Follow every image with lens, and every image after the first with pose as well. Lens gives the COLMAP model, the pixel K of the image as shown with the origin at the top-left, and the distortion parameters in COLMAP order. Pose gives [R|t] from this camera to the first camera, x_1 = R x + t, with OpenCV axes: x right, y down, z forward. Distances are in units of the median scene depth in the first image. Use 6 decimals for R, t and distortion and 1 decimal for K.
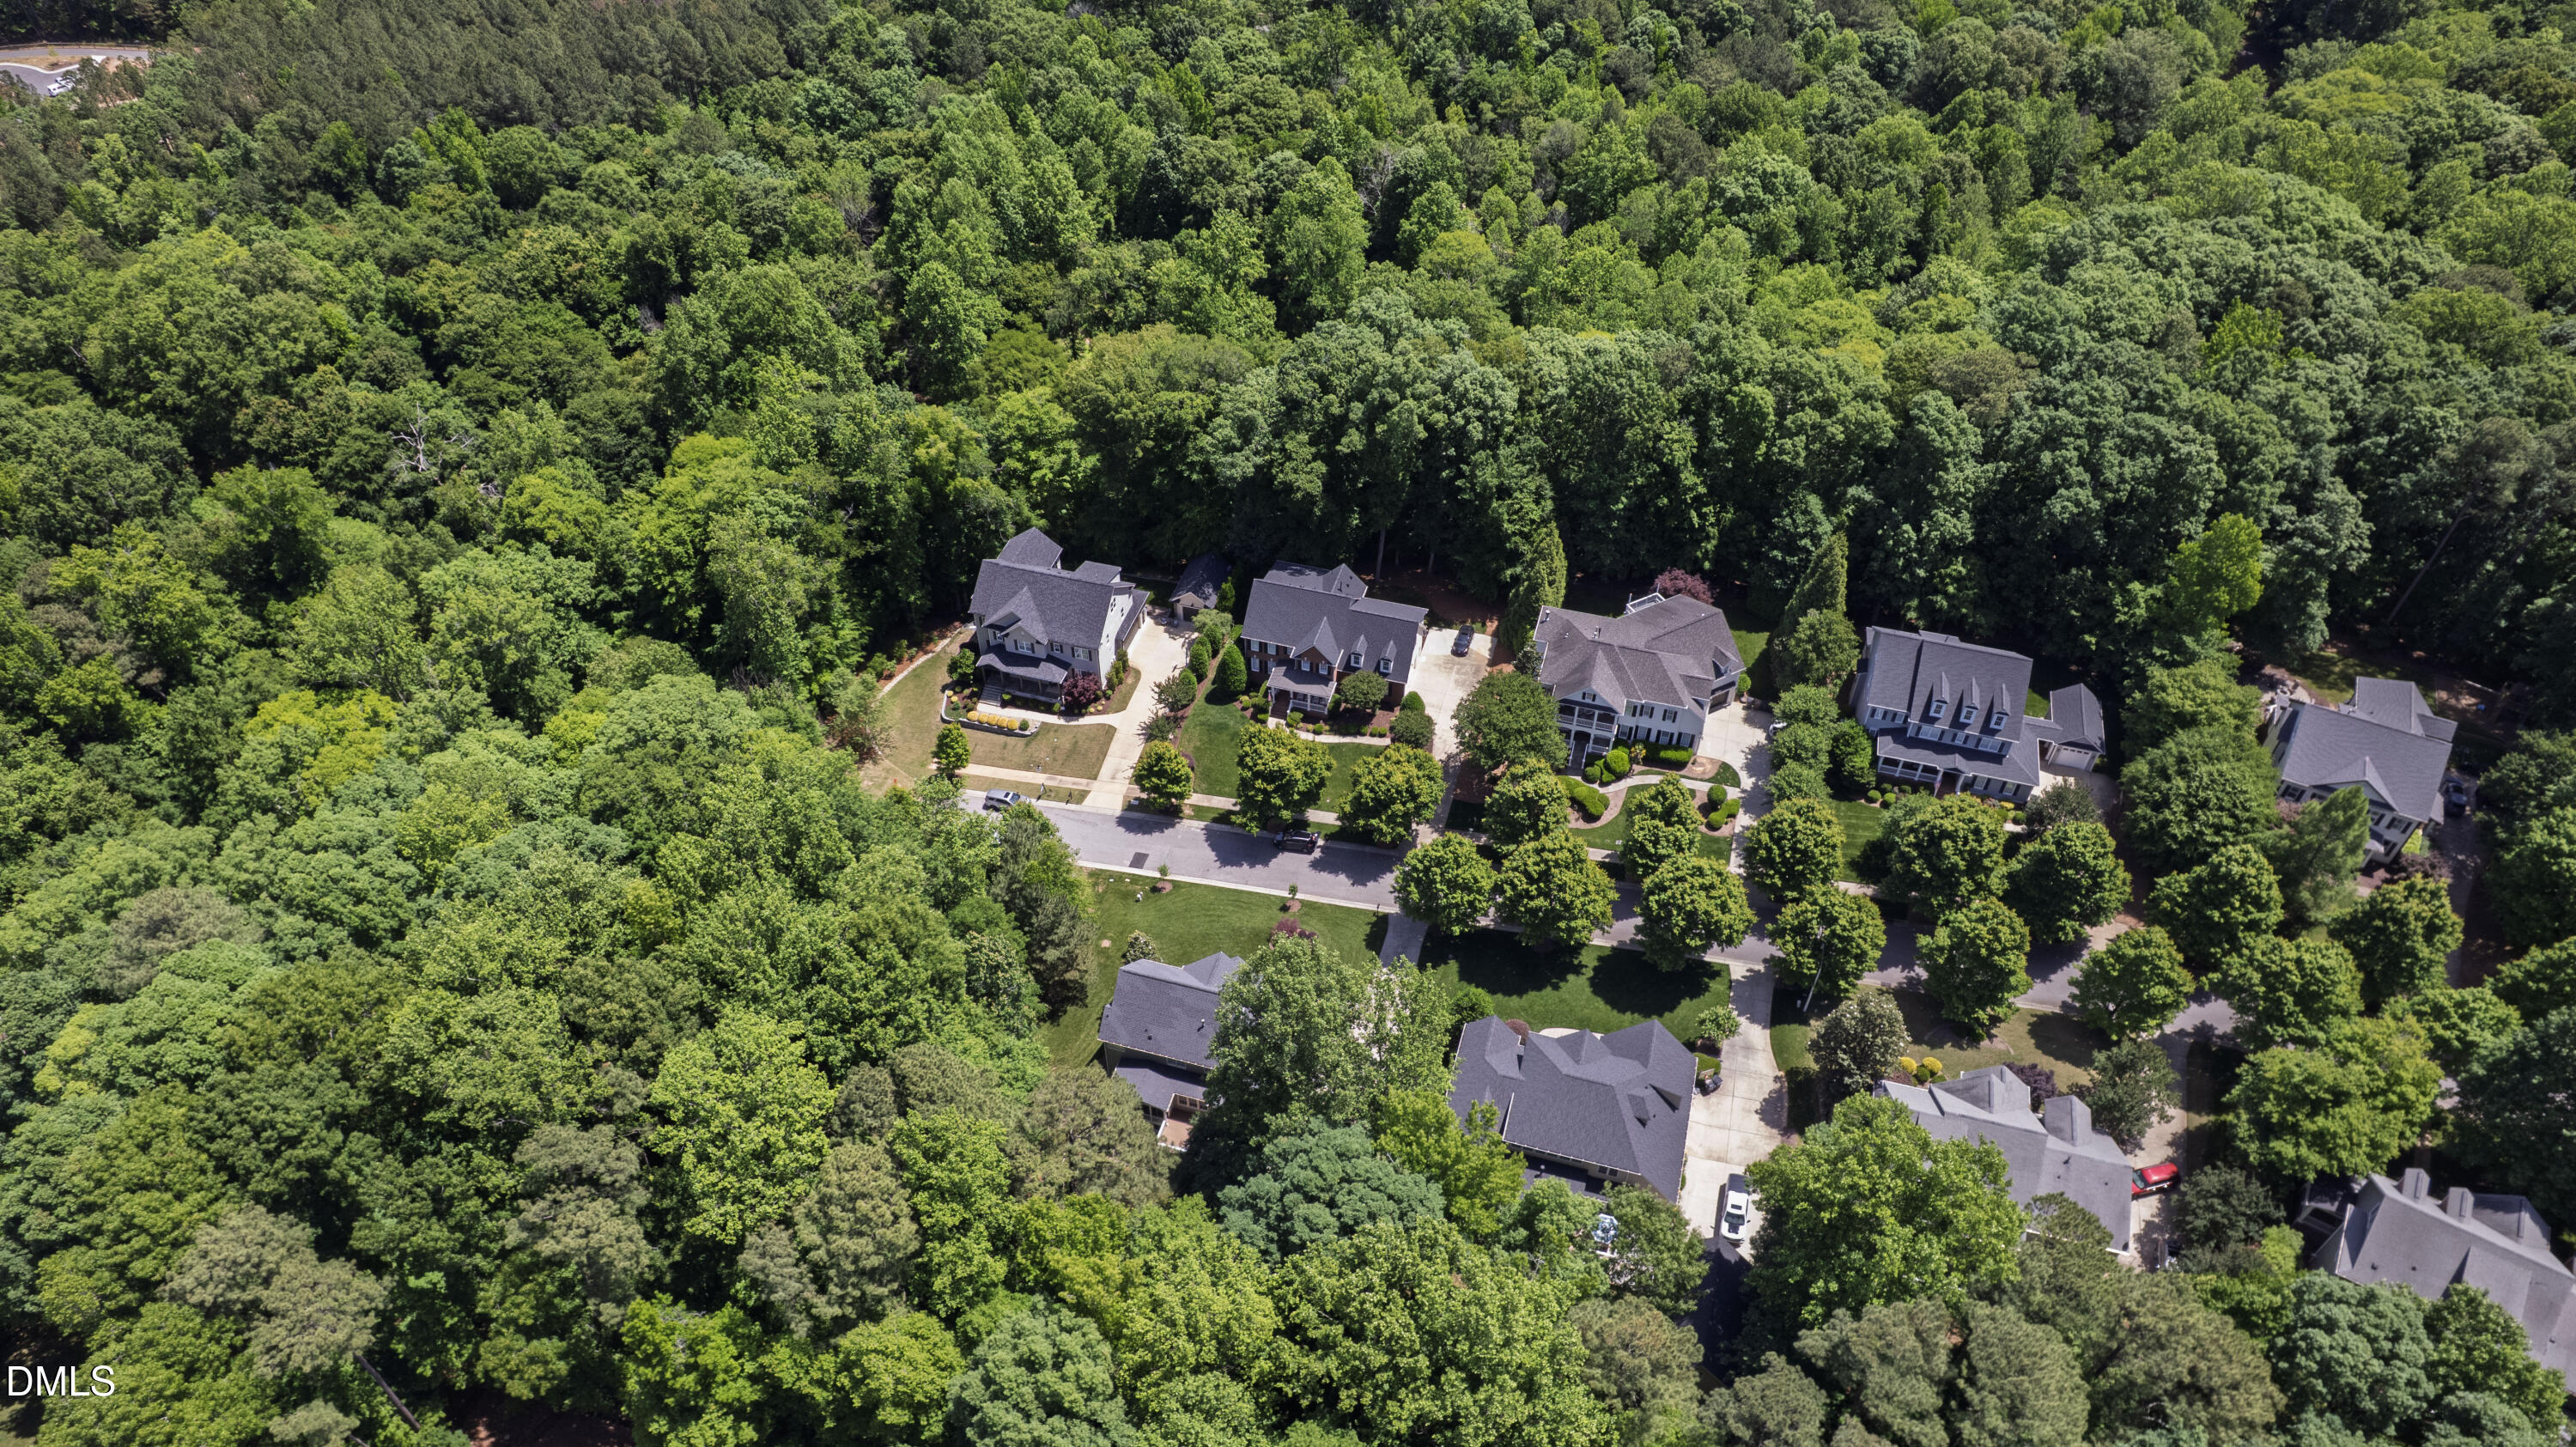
lens RADIAL K [[1659.2, 0, 1281.7], [0, 1659.2, 722.7], [0, 0, 1]] dist [-0.043405, 0.020284]
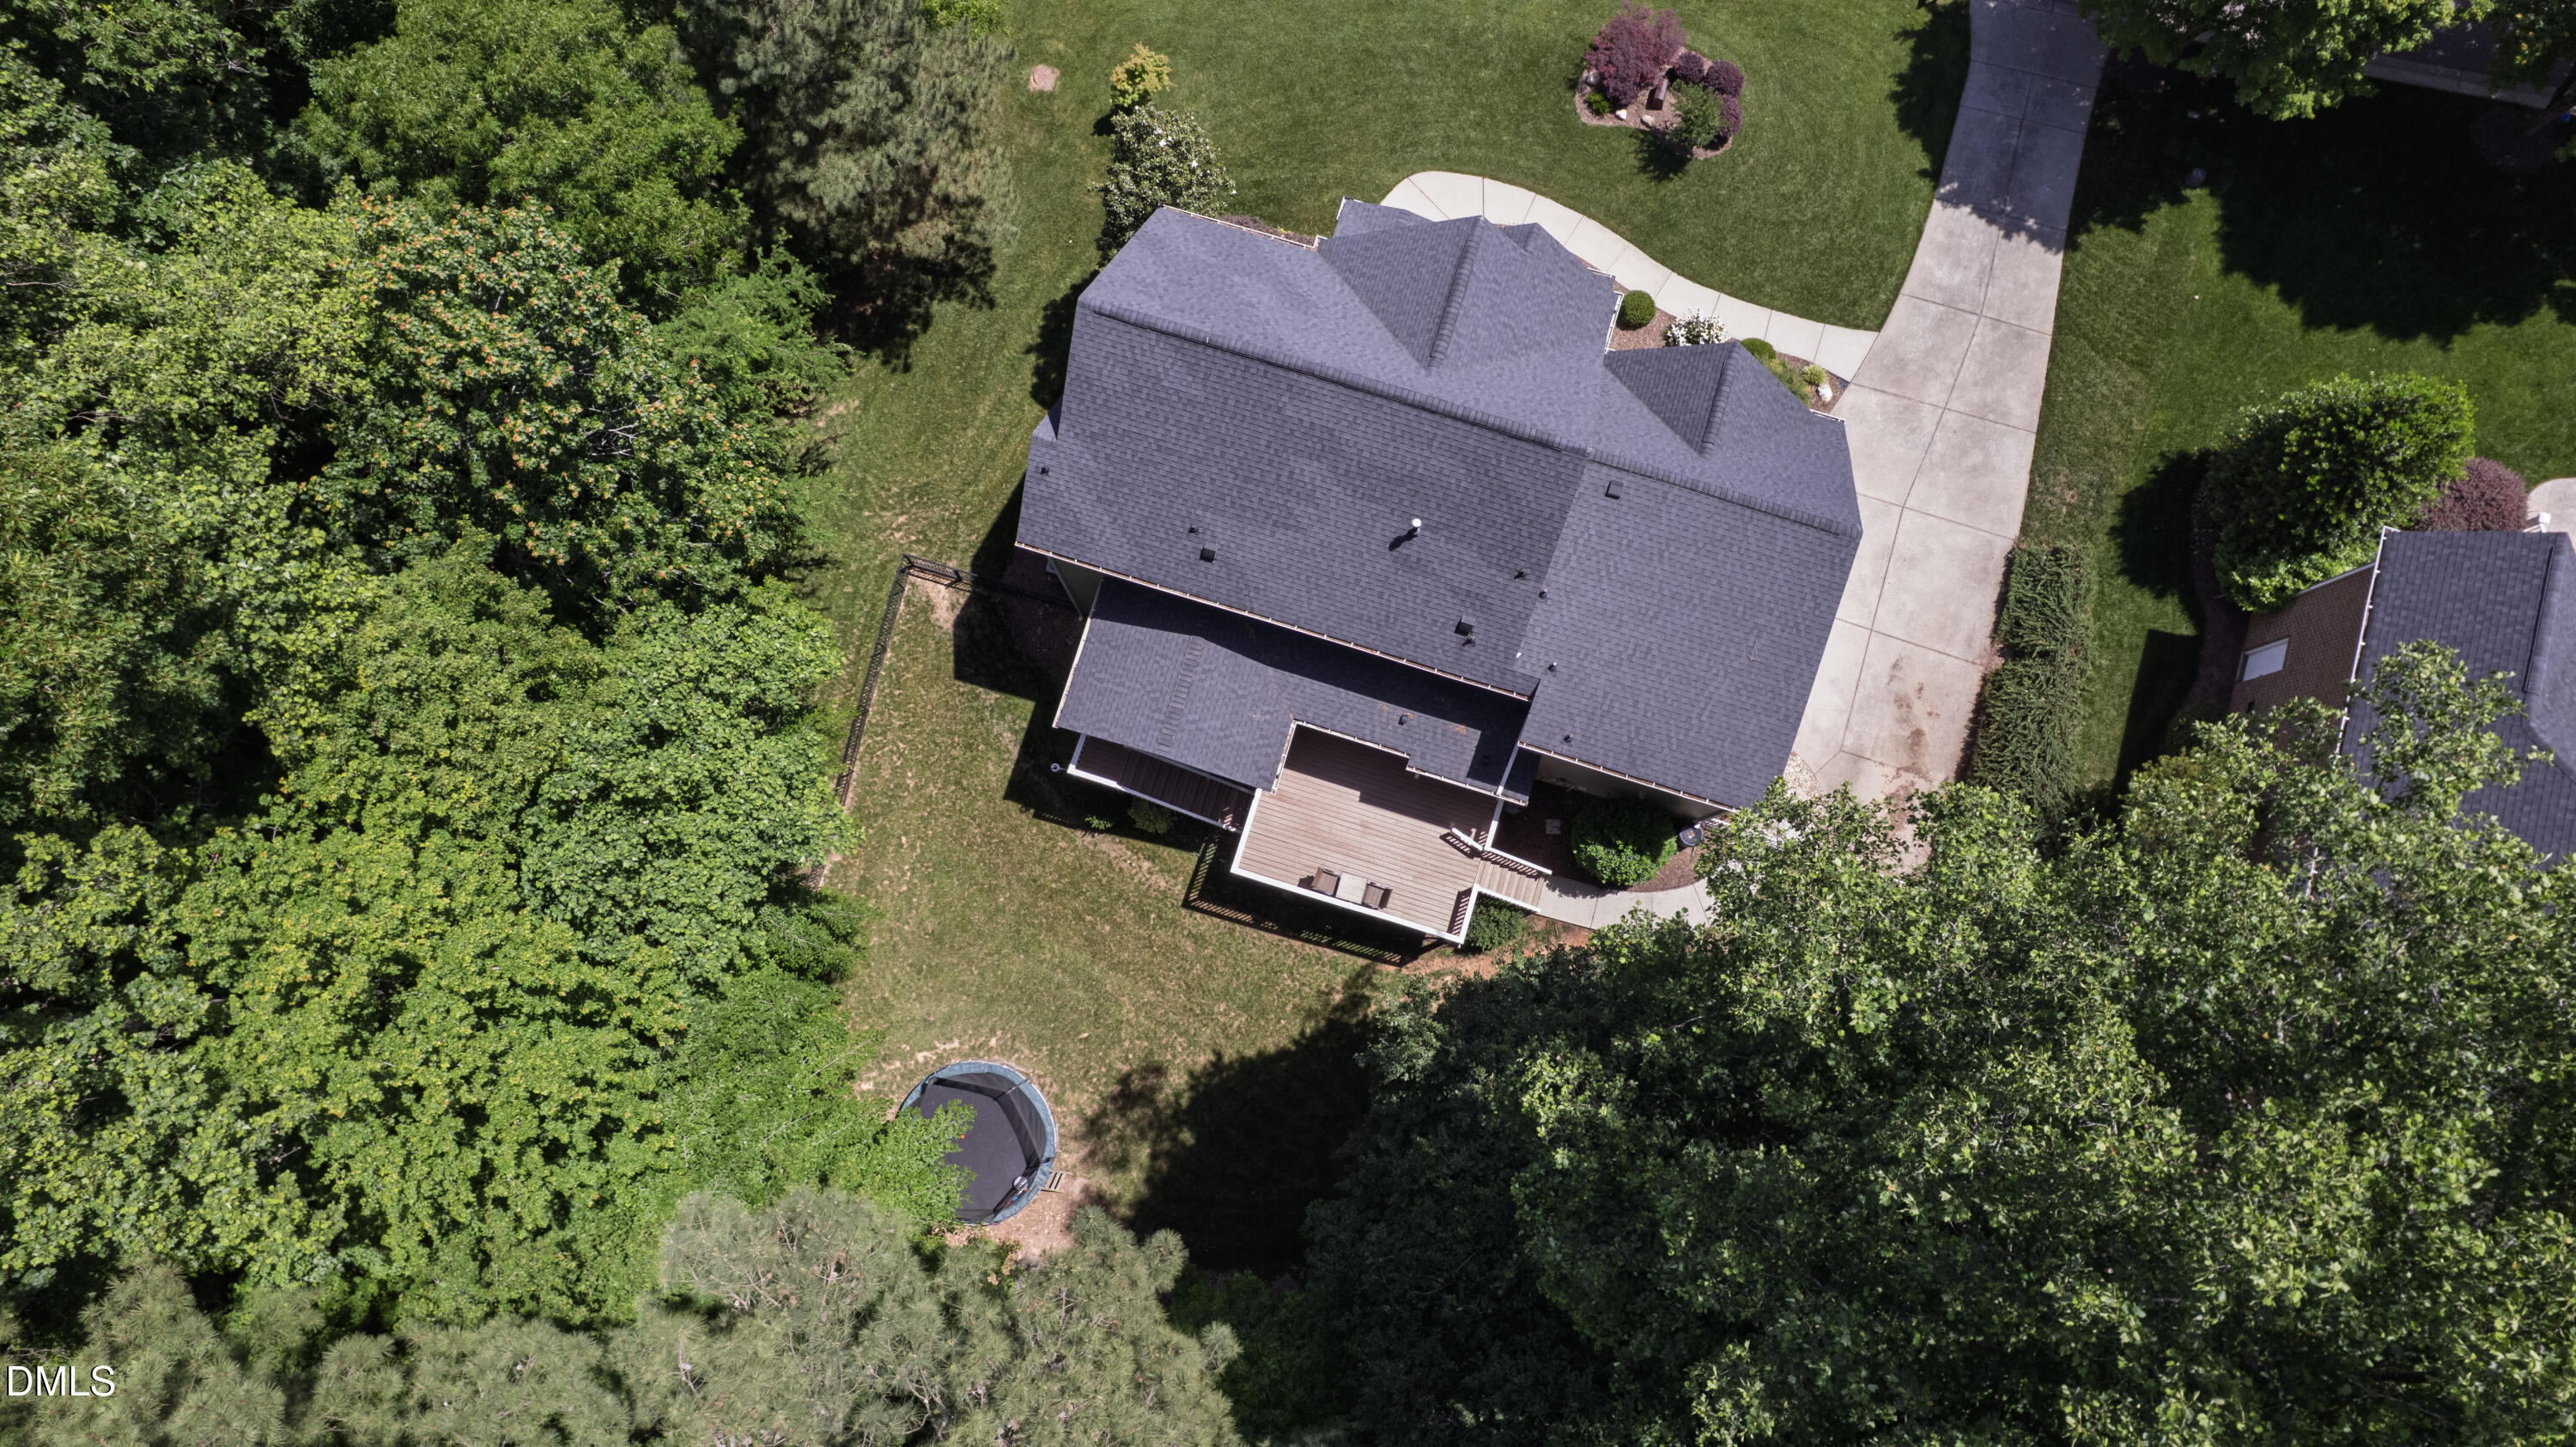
lens RADIAL K [[1659.2, 0, 1290.6], [0, 1659.2, 715.5], [0, 0, 1]] dist [-0.043405, 0.020284]
pose [[0.999889, 0.011664, 0.009242, -0.057908], [-0.014866, 0.811070, 0.584760, 0.045526], [-0.000675, -0.584833, 0.811153, 0.644465]]
